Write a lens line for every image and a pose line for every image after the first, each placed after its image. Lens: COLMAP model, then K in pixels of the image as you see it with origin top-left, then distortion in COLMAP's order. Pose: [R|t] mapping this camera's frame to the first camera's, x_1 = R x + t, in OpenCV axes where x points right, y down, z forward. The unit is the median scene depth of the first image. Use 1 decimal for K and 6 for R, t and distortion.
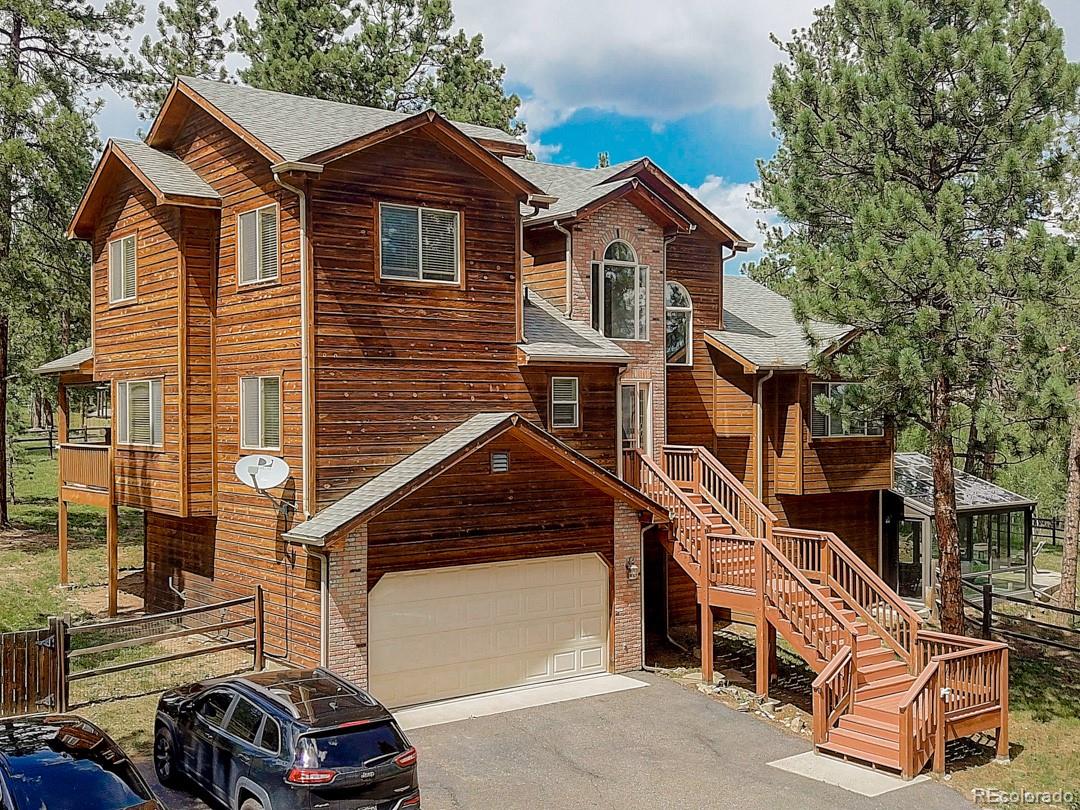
lens RADIAL K [[1173.9, 0, 534.8], [0, 1173.9, 405.5], [0, 0, 1]] dist [0.129686, 0.000000]
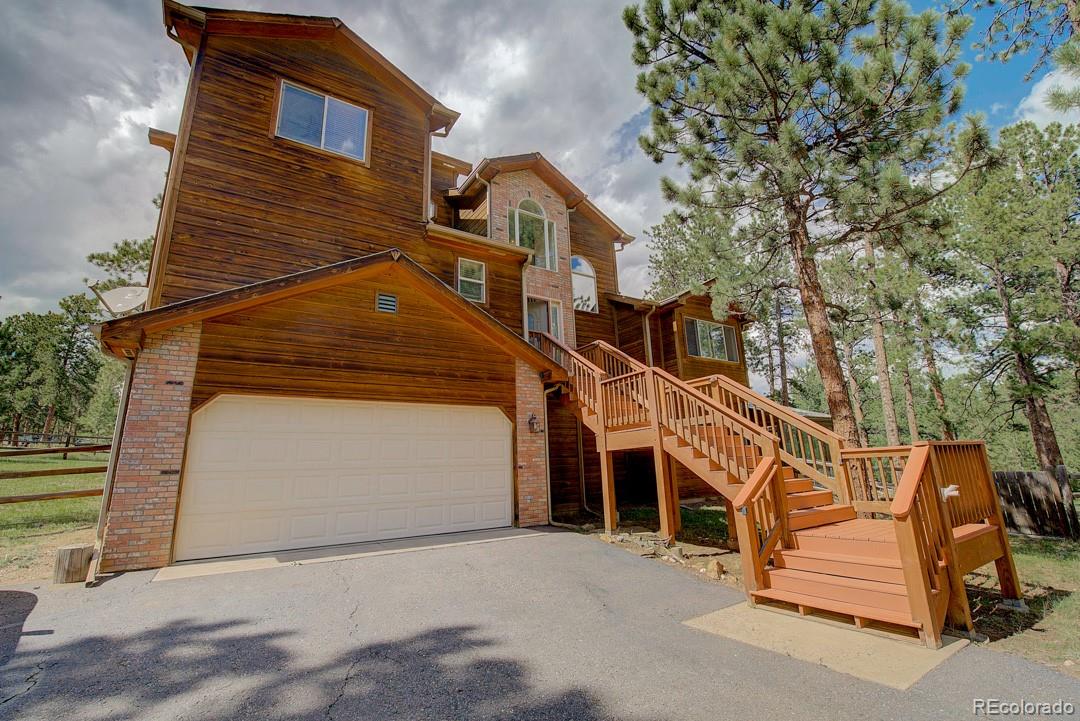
lens RADIAL K [[454.6, 0, 535.6], [0, 454.6, 350.5], [0, 0, 1]] dist [0.008927, -0.004863]
pose [[0.996596, -0.049836, -0.065676, 0.120137], [0.031825, 0.967422, -0.251161, 0.187324], [0.076053, 0.248216, 0.965715, 0.620718]]
